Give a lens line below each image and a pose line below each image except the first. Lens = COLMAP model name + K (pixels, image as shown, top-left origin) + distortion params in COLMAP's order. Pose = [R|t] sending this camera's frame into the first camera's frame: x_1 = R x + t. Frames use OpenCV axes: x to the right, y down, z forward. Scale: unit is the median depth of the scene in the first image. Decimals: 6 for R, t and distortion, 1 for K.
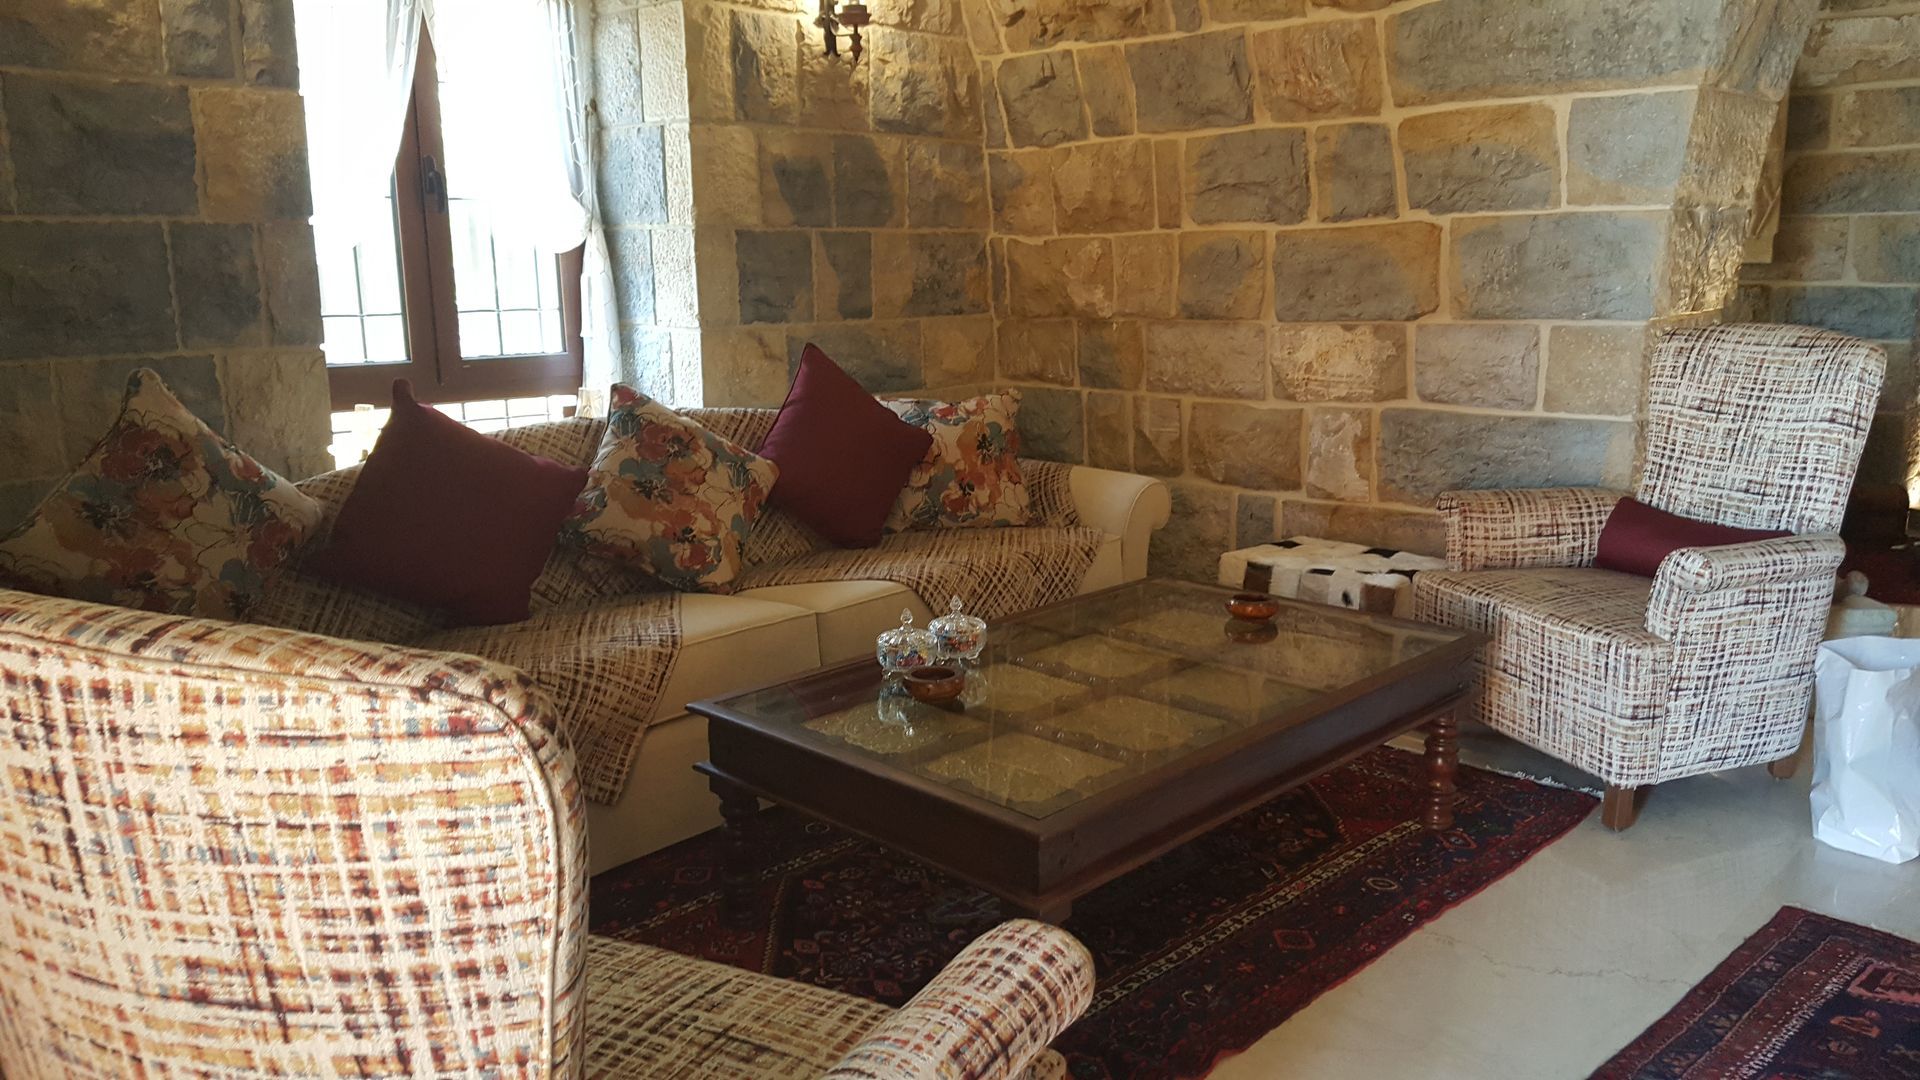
lens RADIAL K [[1380.9, 0, 882.4], [0, 1380.9, 550.0], [0, 0, 1]] dist [0.086302, -0.137889]
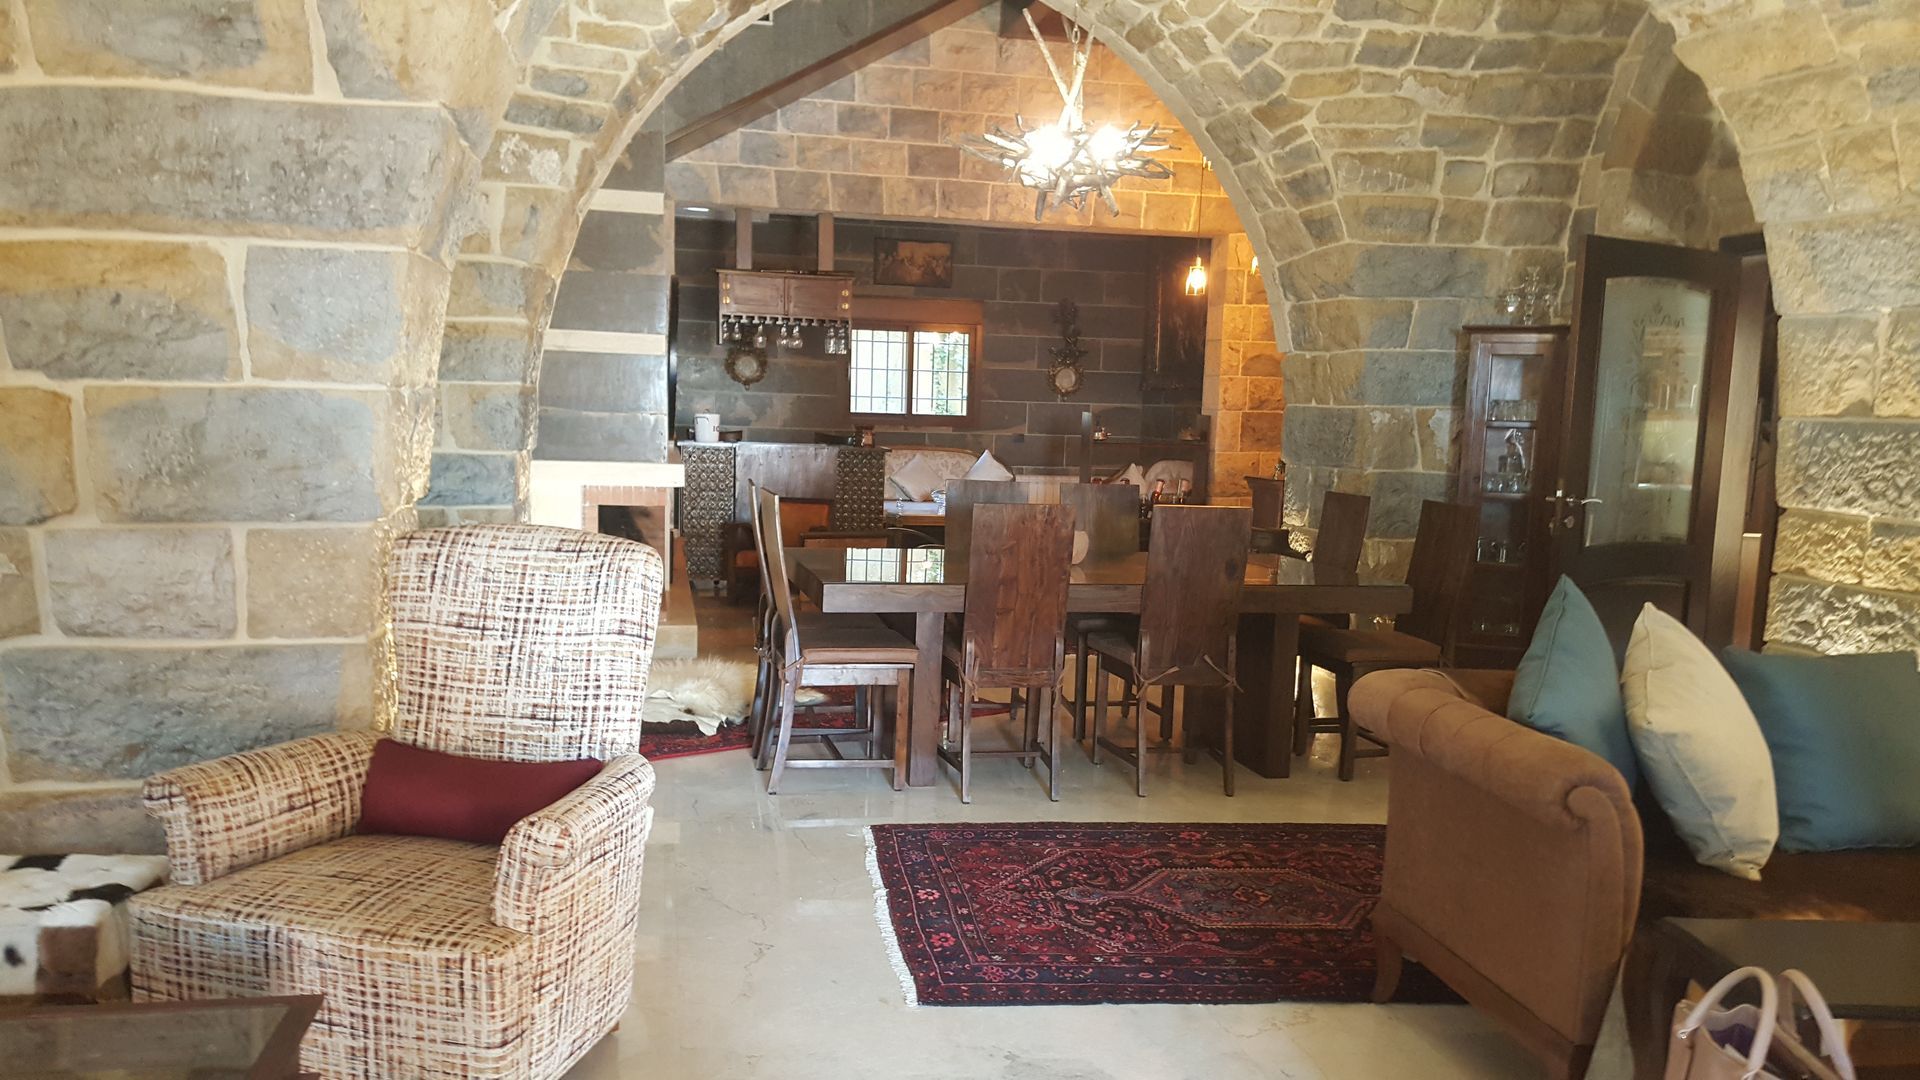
lens RADIAL K [[1380.9, 0, 882.4], [0, 1380.9, 550.0], [0, 0, 1]] dist [0.086302, -0.137889]
pose [[0.526419, -0.070943, 0.847260, 0.006940], [0.148333, 0.988893, -0.009359, -0.095165], [-0.837186, 0.130603, 0.531096, 0.314090]]
